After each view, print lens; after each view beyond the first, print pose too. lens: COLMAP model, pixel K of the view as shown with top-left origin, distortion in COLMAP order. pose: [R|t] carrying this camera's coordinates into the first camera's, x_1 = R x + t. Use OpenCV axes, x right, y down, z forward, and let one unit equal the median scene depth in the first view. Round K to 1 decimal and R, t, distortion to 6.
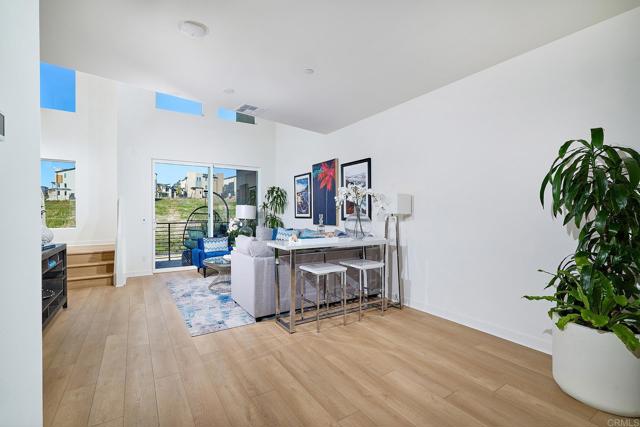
lens RADIAL K [[288.6, 0, 317.3], [0, 288.6, 213.3], [0, 0, 1]] dist [-0.002422, -0.000092]
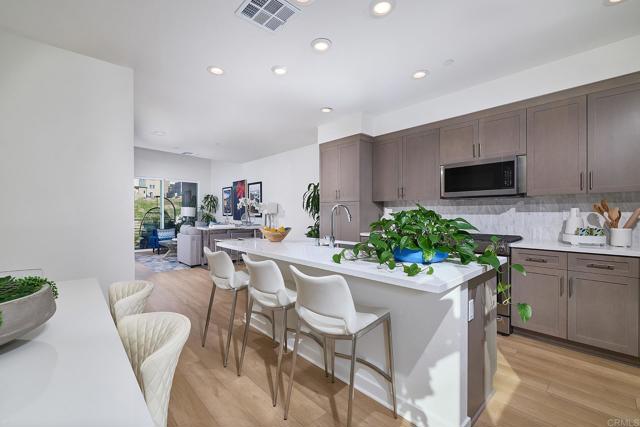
lens RADIAL K [[277.7, 0, 317.0], [0, 277.7, 211.3], [0, 0, 1]] dist [-0.001540, -0.000094]
pose [[0.984523, 0.005667, 0.175166, 0.180127], [-0.004174, 0.999952, -0.008889, 0.004113], [-0.175208, 0.008020, 0.984499, -0.605329]]
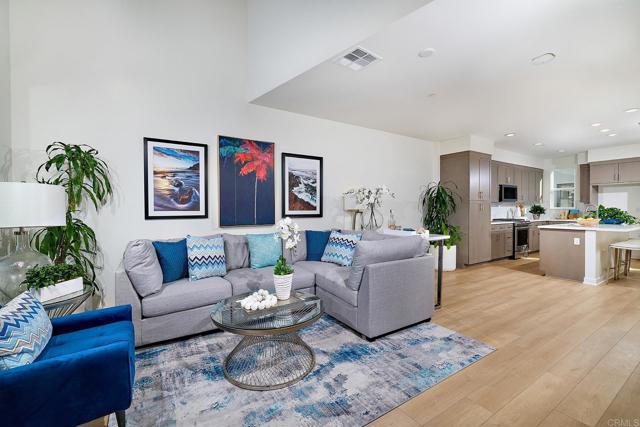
lens RADIAL K [[277.7, 0, 317.0], [0, 277.7, 211.3], [0, 0, 1]] dist [-0.001540, -0.000094]
pose [[-0.003839, -0.001956, 0.999991, -0.681543], [0.006055, 0.999980, 0.001980, 0.003894], [-0.999974, 0.006062, -0.003827, 0.828957]]
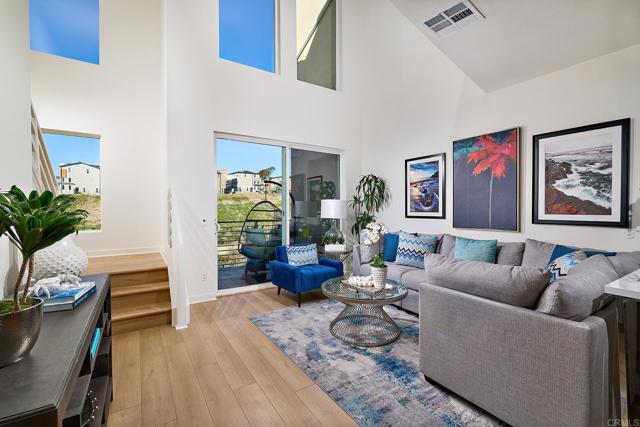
lens RADIAL K [[277.7, 0, 317.0], [0, 277.7, 211.3], [0, 0, 1]] dist [-0.001540, -0.000094]
pose [[0.999960, 0.002223, 0.008721, -0.364763], [-0.002318, 0.999937, 0.010938, -0.007770], [-0.008696, -0.010958, 0.999902, 0.361383]]
